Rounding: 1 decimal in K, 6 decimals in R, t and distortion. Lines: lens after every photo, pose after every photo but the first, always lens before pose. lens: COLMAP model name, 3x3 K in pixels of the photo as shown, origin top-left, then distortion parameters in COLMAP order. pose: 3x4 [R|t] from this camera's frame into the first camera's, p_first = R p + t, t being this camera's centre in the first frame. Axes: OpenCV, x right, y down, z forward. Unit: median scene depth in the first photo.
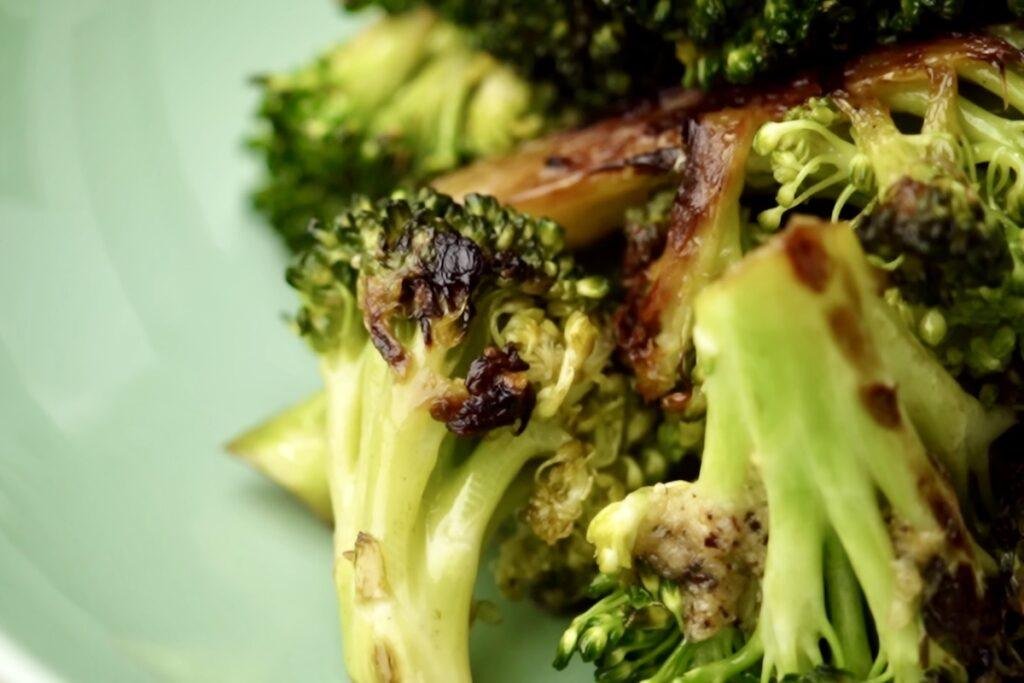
lens RADIAL K [[2677.3, 0, 512.0], [0, 2677.3, 341.5], [0, 0, 1]] dist [0.082565, -0.473710]
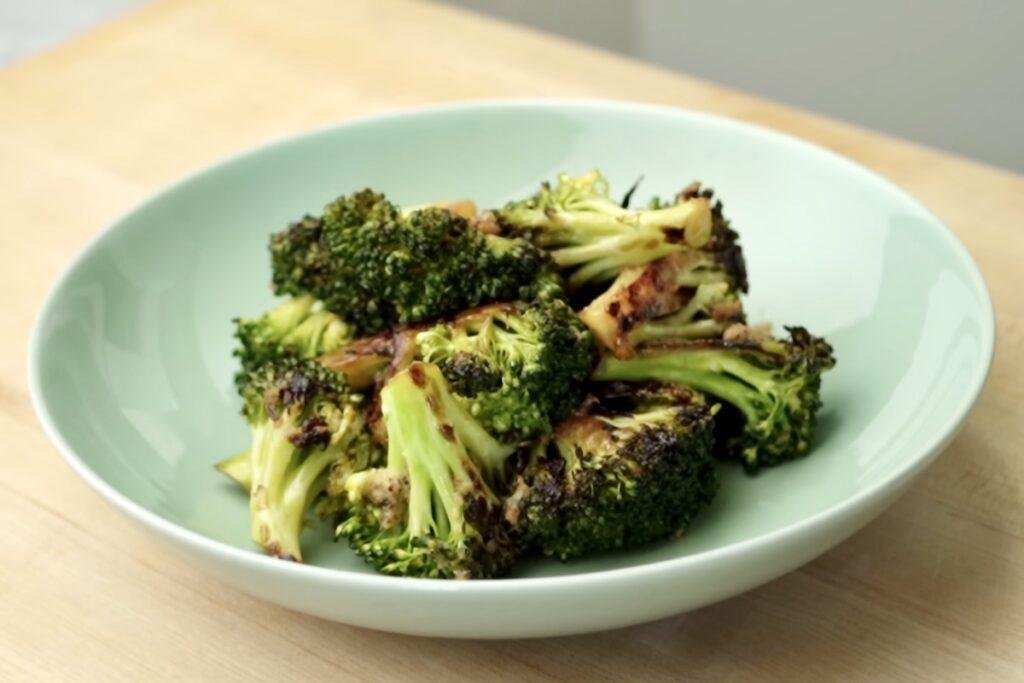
lens RADIAL K [[2677.3, 0, 512.0], [0, 2677.3, 341.5], [0, 0, 1]] dist [0.082565, -0.473710]
pose [[0.998754, 0.025116, -0.043116, 0.296421], [-0.031054, 0.989221, -0.143099, 0.297332], [0.039057, 0.144260, 0.988769, -1.580228]]
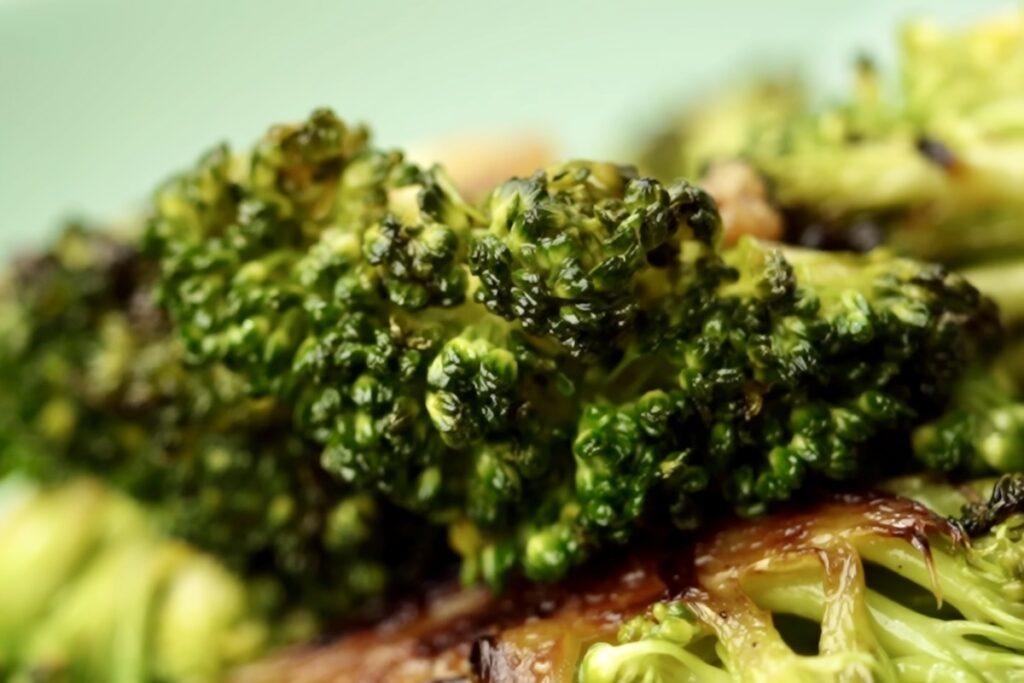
lens RADIAL K [[2677.3, 0, 512.0], [0, 2677.3, 341.5], [0, 0, 1]] dist [0.082565, -0.473710]
pose [[0.991534, -0.054773, 0.117733, -0.002947], [0.069113, 0.990196, -0.121389, -0.076496], [-0.109930, 0.128498, 0.985598, 0.314007]]
